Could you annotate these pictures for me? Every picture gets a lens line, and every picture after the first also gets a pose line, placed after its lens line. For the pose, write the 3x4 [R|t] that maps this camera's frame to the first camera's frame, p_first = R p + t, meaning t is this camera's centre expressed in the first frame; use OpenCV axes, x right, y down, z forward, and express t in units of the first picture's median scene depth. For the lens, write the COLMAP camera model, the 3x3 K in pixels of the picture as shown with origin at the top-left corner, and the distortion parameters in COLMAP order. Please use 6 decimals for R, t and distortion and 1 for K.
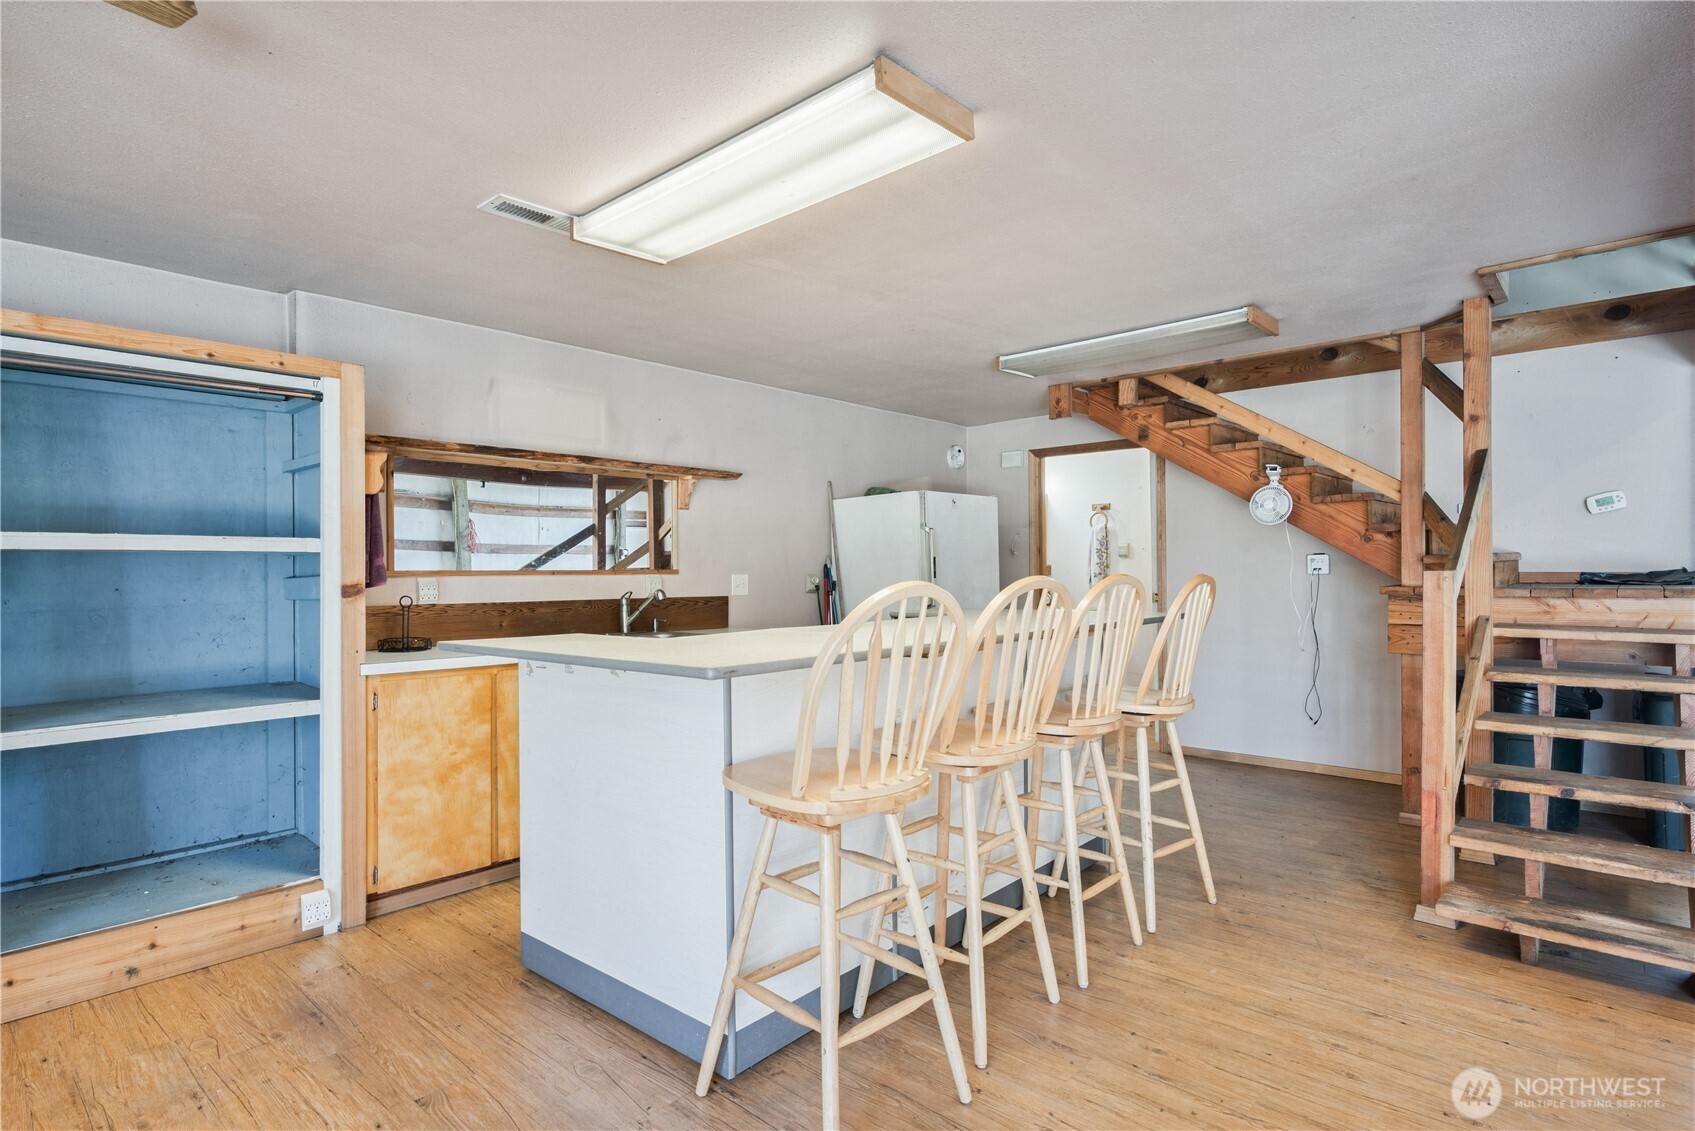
lens RADIAL K [[899.8, 0, 838.4], [0, 899.8, 567.5], [0, 0, 1]] dist [0.006609, 0.000728]
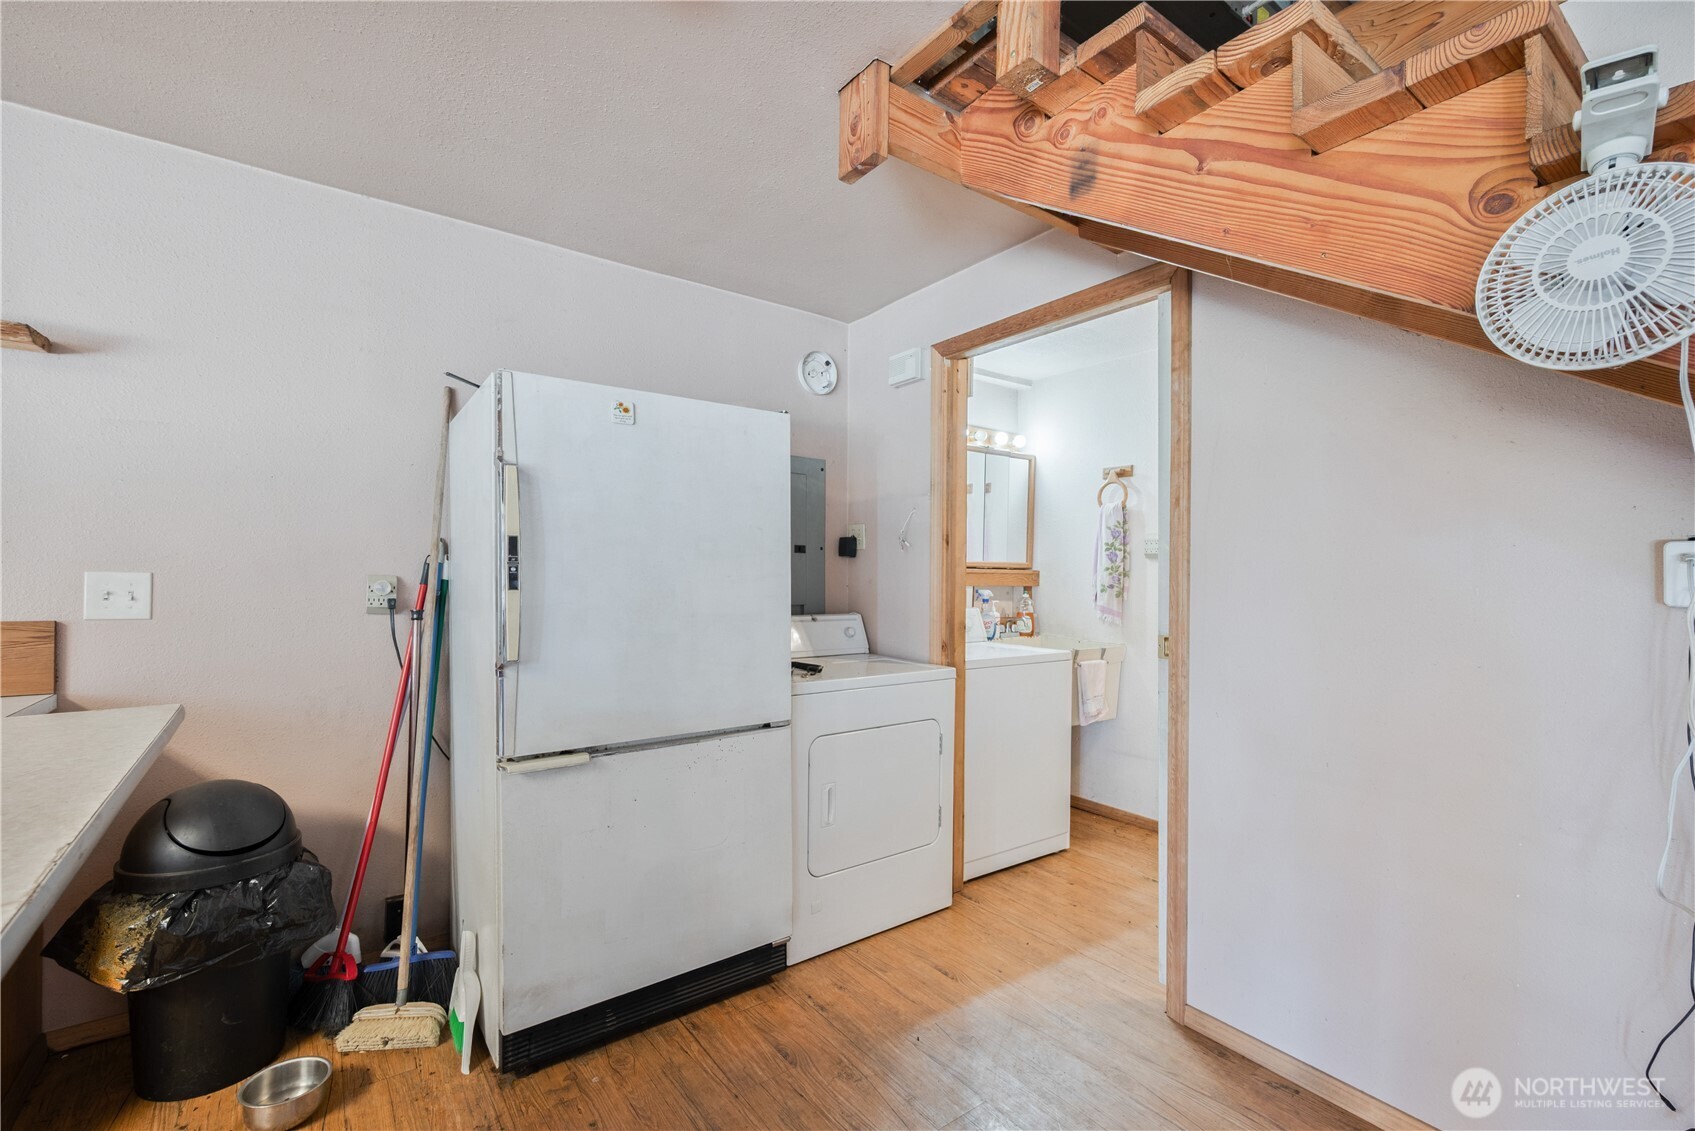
lens RADIAL K [[711.7, 0, 857.1], [0, 711.7, 576.6], [0, 0, 1]] dist [-0.000908, 0.001926]
pose [[0.978688, 0.021358, -0.204237, 0.303715], [-0.020146, 0.999765, 0.008010, 0.000433], [0.204360, -0.003724, 0.978889, 0.700561]]
